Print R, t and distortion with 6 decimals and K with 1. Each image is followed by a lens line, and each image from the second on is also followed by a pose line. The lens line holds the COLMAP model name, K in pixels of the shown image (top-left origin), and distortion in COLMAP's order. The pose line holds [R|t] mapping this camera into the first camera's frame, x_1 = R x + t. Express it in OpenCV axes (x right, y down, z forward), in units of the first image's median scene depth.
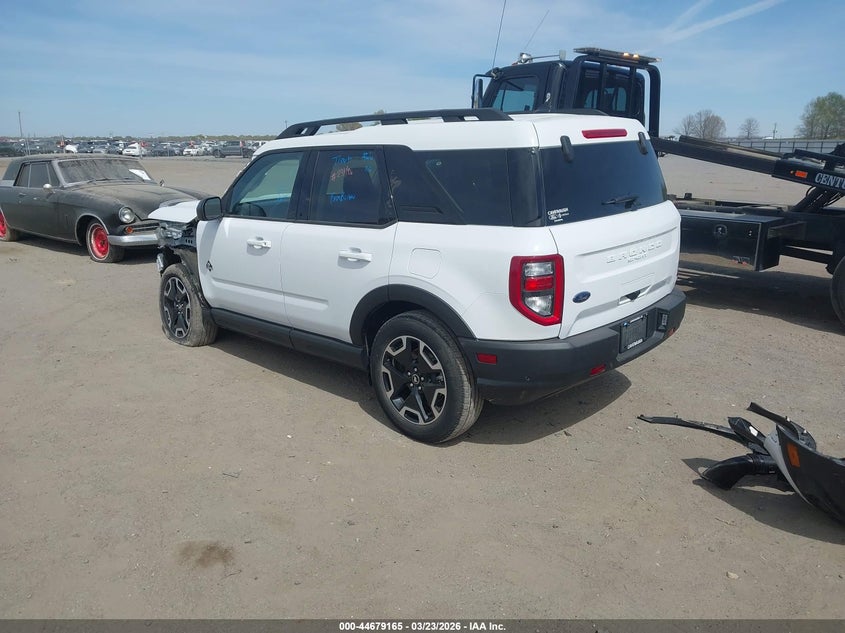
lens RADIAL K [[661.6, 0, 422.5], [0, 661.6, 316.5], [0, 0, 1]] dist [0.000797, -0.001055]
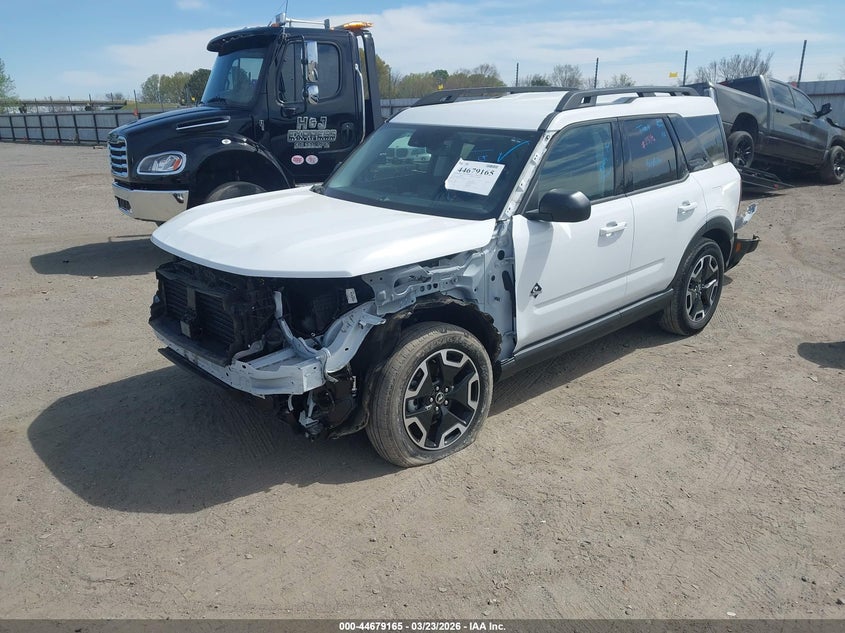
lens RADIAL K [[691.4, 0, 422.5], [0, 691.4, 316.5], [0, 0, 1]] dist [0.001869, 0.000202]
pose [[0.041325, -0.298477, 0.953522, -1.334961], [0.246972, 0.927774, 0.279714, -0.368685], [-0.968141, 0.223934, 0.112055, 1.340207]]
